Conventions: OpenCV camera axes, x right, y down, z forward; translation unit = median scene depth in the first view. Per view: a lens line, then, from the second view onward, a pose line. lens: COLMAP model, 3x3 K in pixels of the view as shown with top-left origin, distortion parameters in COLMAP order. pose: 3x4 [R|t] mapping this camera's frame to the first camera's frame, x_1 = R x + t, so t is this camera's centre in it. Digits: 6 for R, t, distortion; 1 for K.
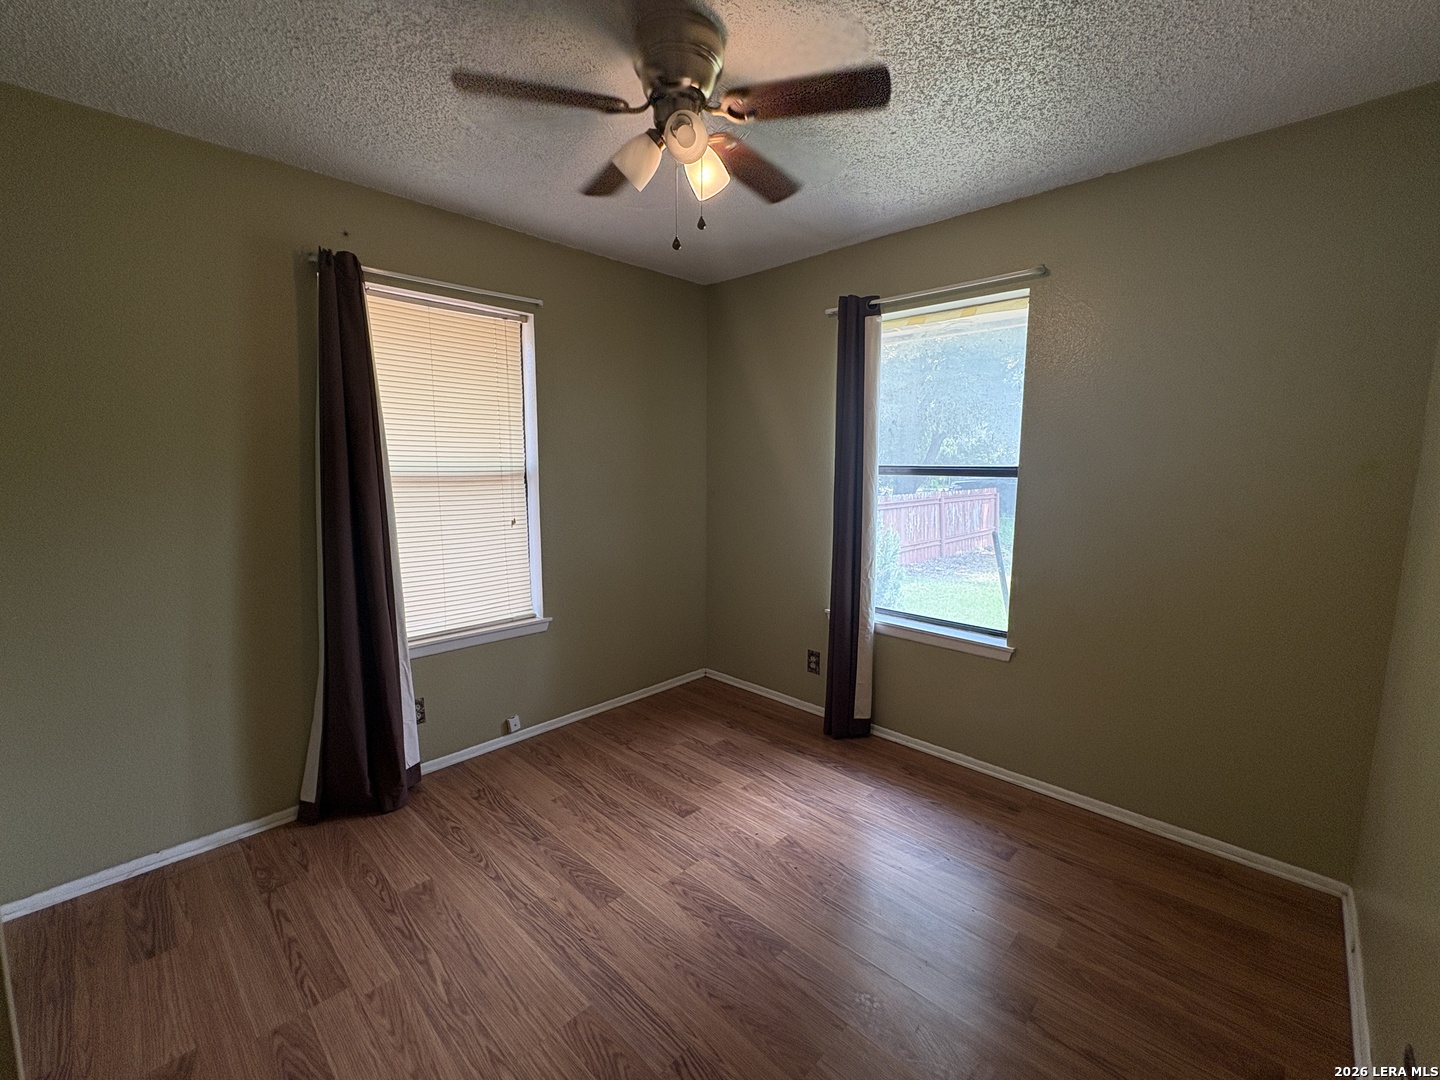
lens RADIAL K [[607.5, 0, 721.7], [0, 607.5, 534.8], [0, 0, 1]] dist [-0.000884, 0.000876]
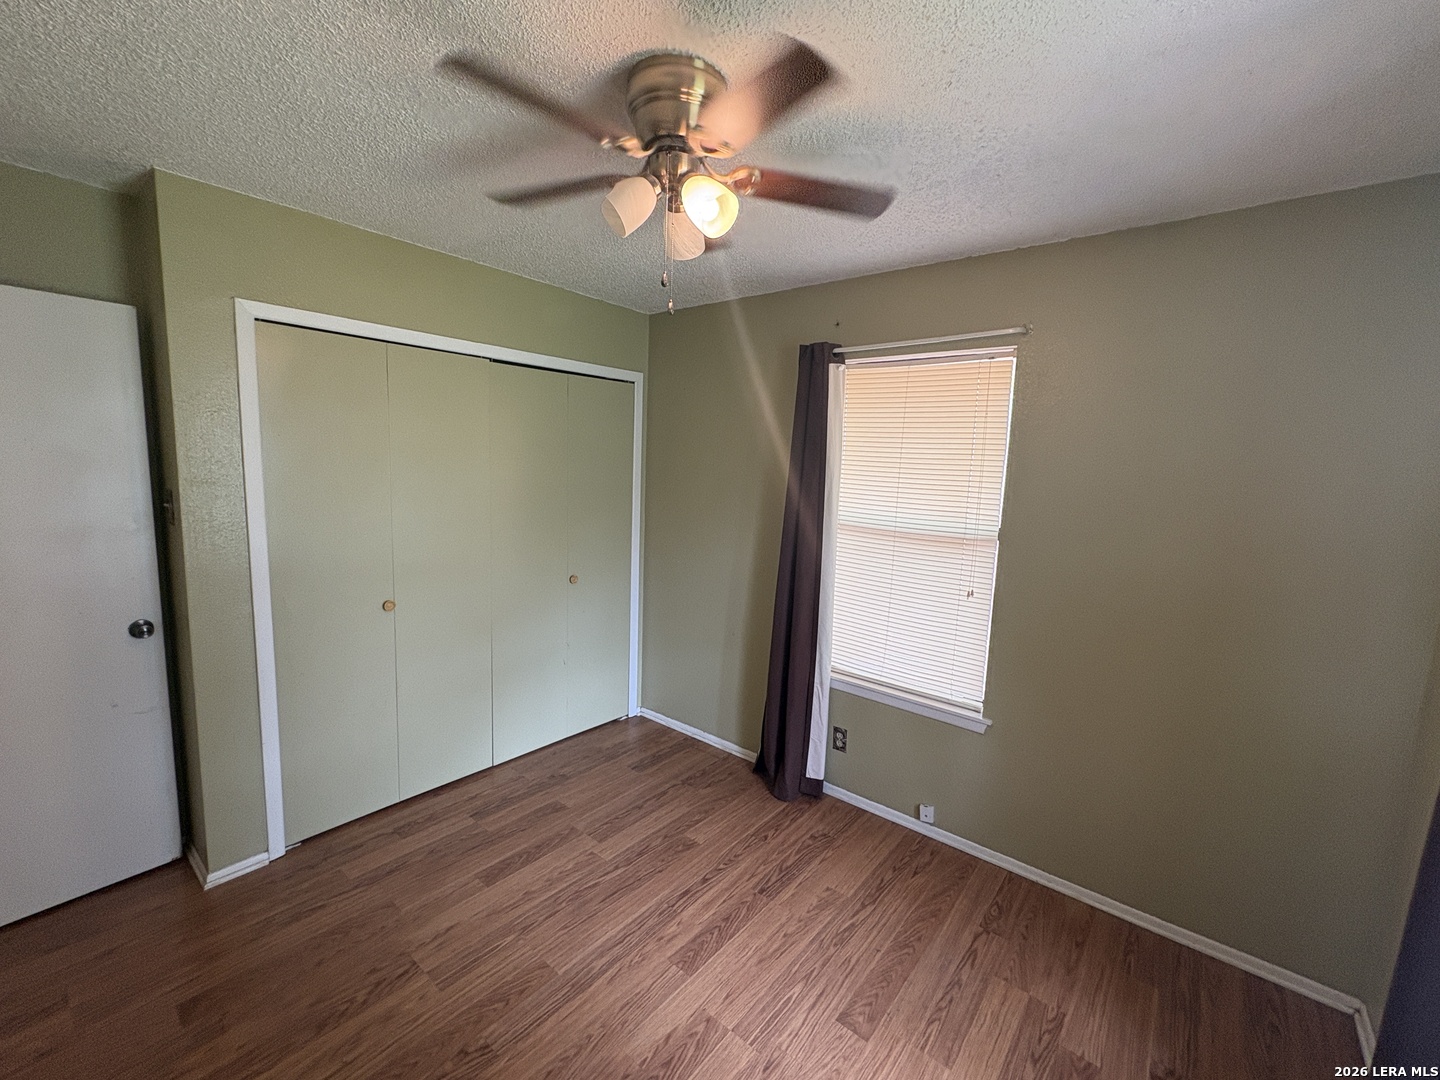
lens RADIAL K [[607.5, 0, 719.2], [0, 607.5, 535.2], [0, 0, 1]] dist [-0.000884, 0.000876]
pose [[0.074399, 0.119925, -0.989991, 0.680945], [-0.156185, 0.981893, 0.107206, -0.200813], [0.984922, 0.146646, 0.091782, 0.810149]]
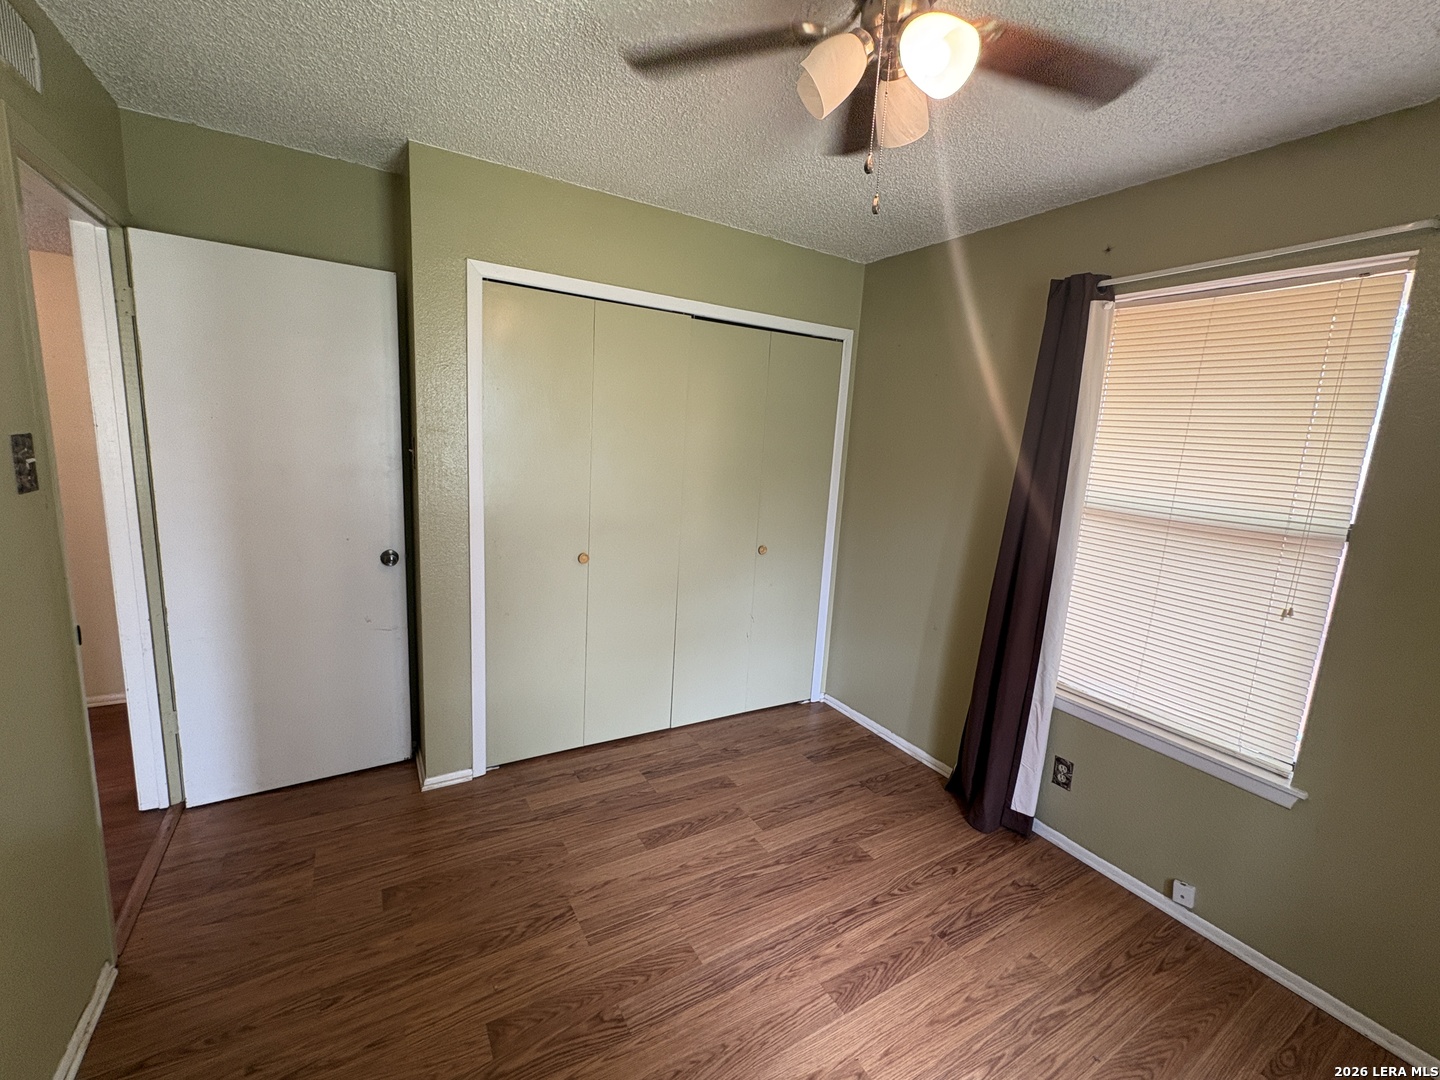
lens RADIAL K [[607.5, 0, 720.0], [0, 607.5, 537.4], [0, 0, 1]] dist [-0.000884, 0.000876]
pose [[-0.266211, 0.143844, -0.953121, 0.556369], [-0.176488, 0.964813, 0.194903, -0.163872], [0.947620, 0.220100, -0.231457, 0.842068]]
